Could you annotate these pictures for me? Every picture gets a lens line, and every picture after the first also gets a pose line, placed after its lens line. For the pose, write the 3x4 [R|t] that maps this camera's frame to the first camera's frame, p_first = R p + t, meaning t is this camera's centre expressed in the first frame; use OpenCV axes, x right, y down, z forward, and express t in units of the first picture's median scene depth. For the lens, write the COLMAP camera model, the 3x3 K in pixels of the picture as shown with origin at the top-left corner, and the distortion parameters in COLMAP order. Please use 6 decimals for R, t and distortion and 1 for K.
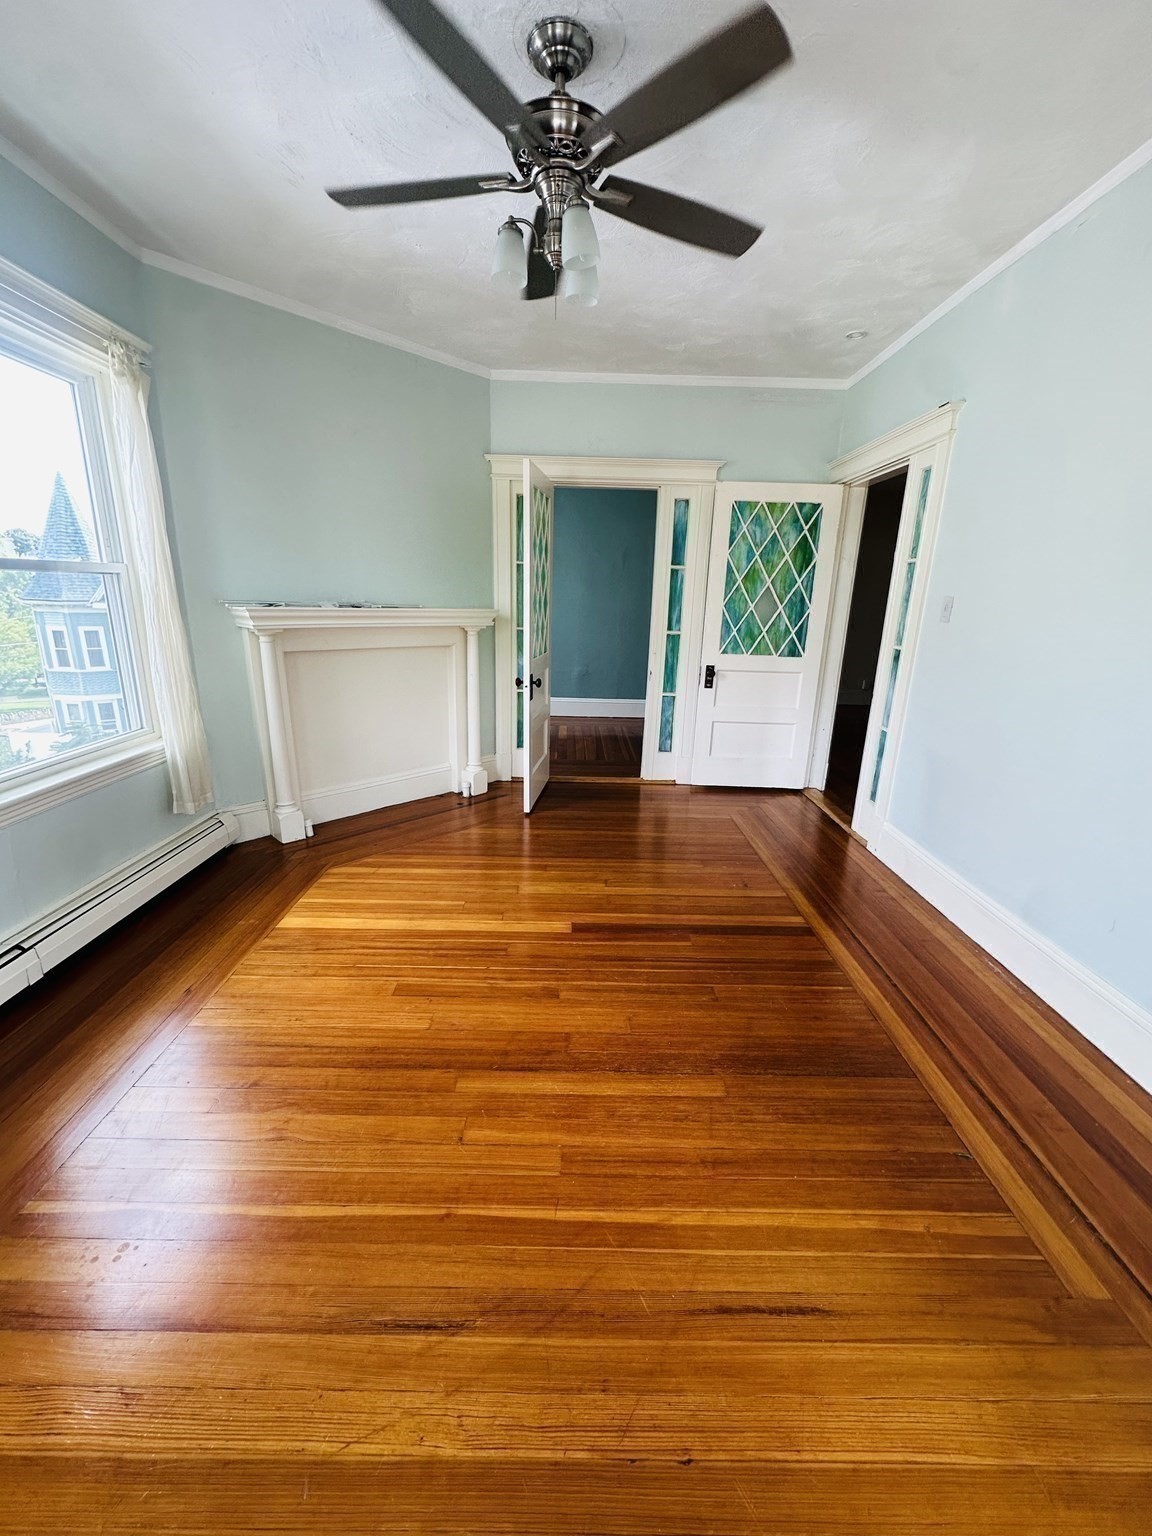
lens RADIAL K [[614.9, 0, 576.8], [0, 614.9, 769.3], [0, 0, 1]] dist [-0.002810, 0.001104]
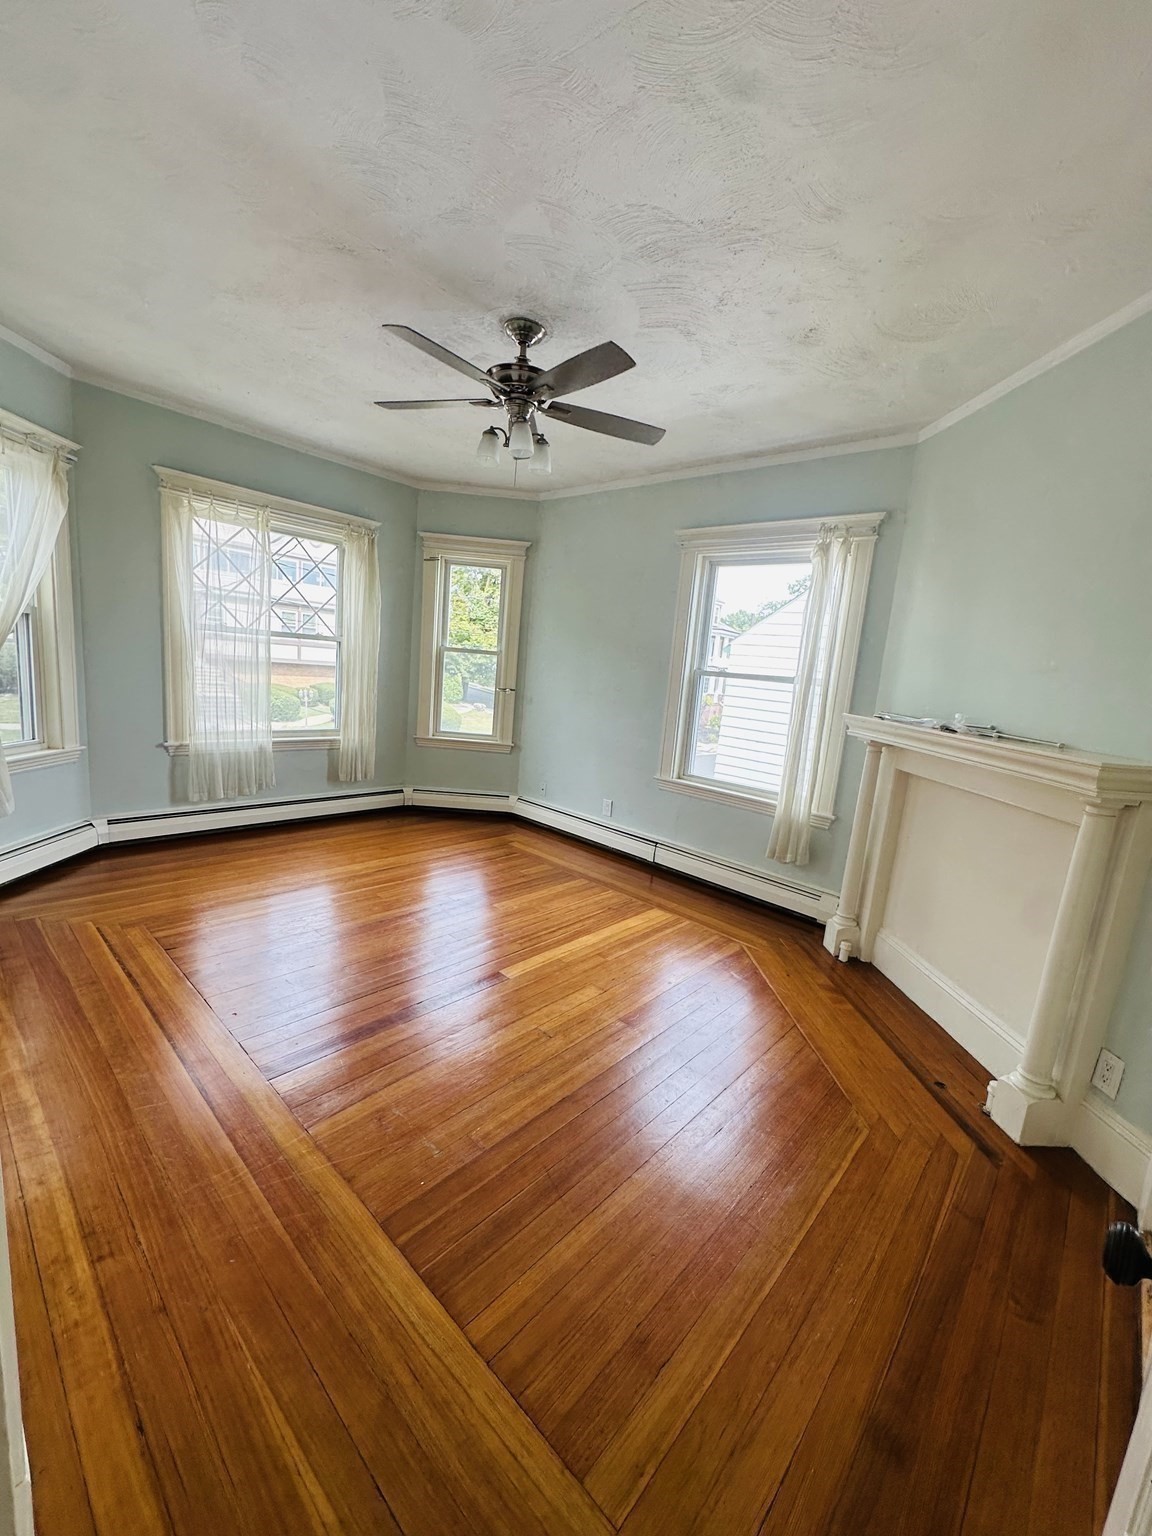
lens RADIAL K [[614.9, 0, 573.8], [0, 614.9, 770.6], [0, 0, 1]] dist [-0.002810, 0.001104]
pose [[-0.676978, 0.040536, -0.734886, 0.711954], [-0.302194, 0.895128, 0.327757, -0.463151], [0.671103, 0.443962, -0.593732, 1.639052]]
